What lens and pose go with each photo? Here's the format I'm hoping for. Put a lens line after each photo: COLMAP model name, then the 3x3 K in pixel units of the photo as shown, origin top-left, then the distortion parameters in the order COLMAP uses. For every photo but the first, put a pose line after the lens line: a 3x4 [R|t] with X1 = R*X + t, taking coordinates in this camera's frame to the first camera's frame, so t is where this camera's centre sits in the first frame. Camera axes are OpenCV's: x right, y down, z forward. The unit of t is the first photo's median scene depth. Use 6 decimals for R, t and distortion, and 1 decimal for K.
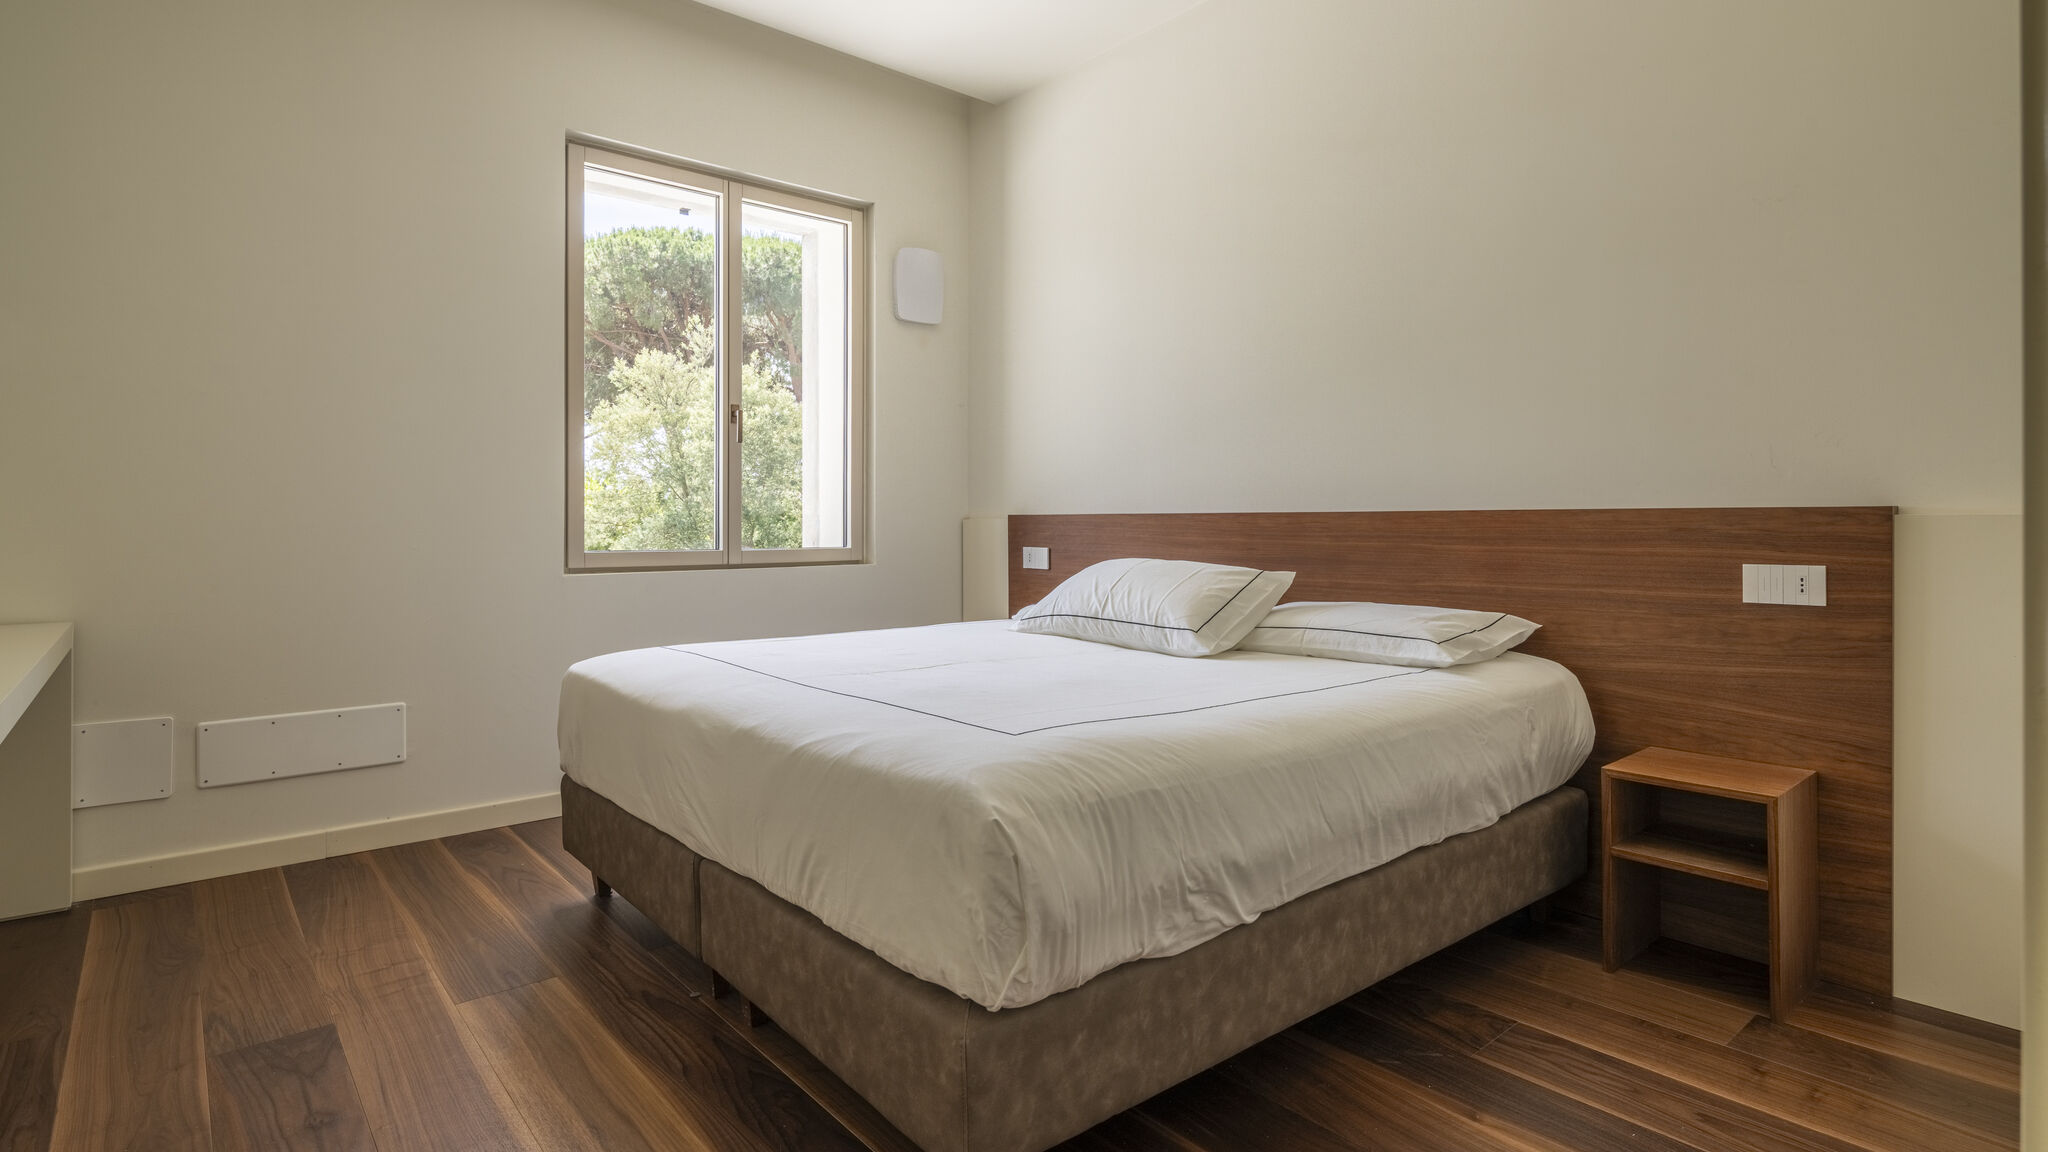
lens RADIAL K [[1026.7, 0, 1024.3], [0, 1026.7, 521.6], [0, 0, 1]] dist [0.000243, 0.000049]
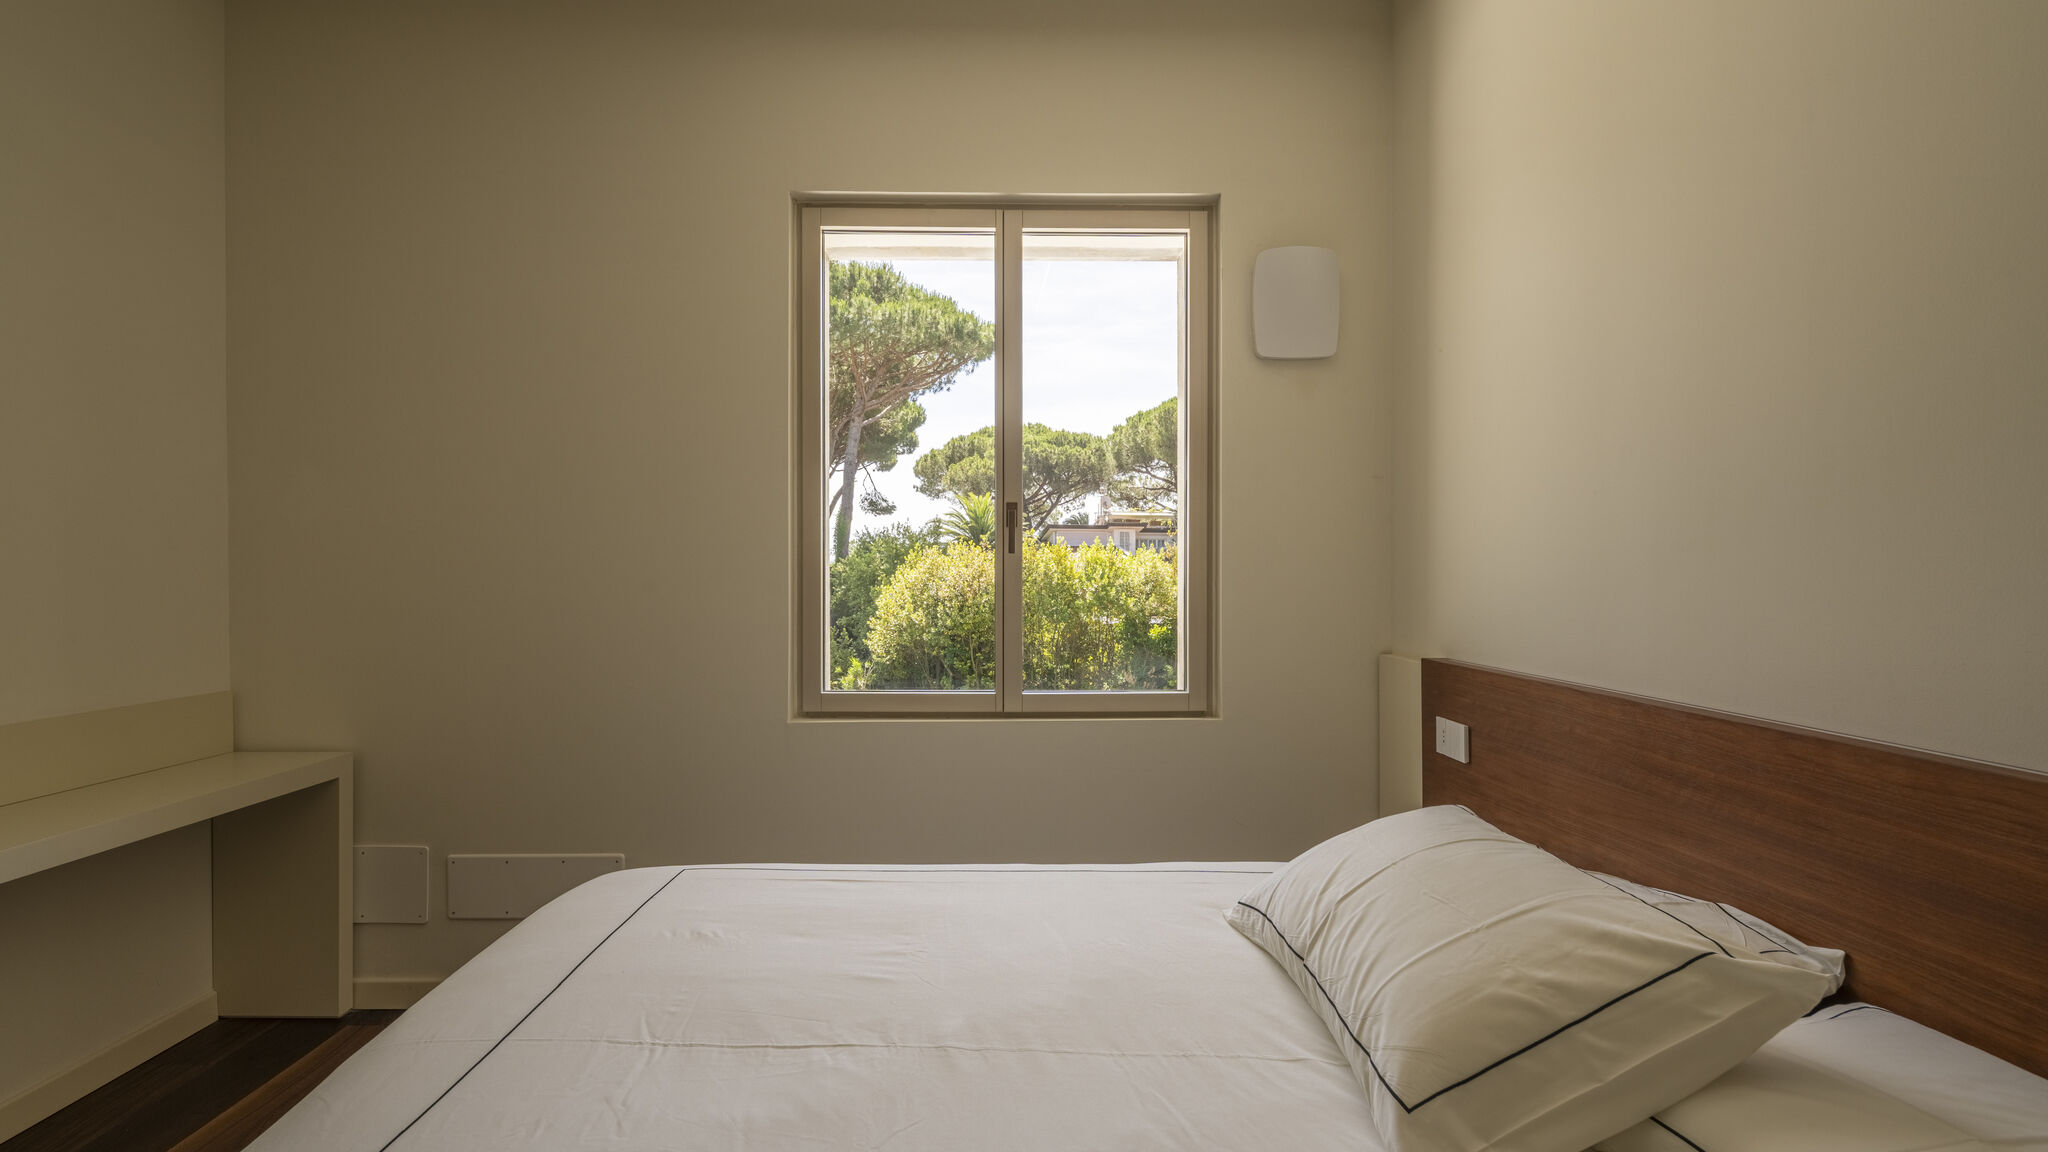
lens RADIAL K [[1019.5, 0, 1012.5], [0, 1019.5, 569.4], [0, 0, 1]] dist [0.004710, 0.000215]
pose [[0.763484, -0.002072, -0.645823, 0.195429], [-0.000363, 0.999993, -0.003637, -0.058472], [0.645827, 0.003011, 0.763478, 0.403350]]
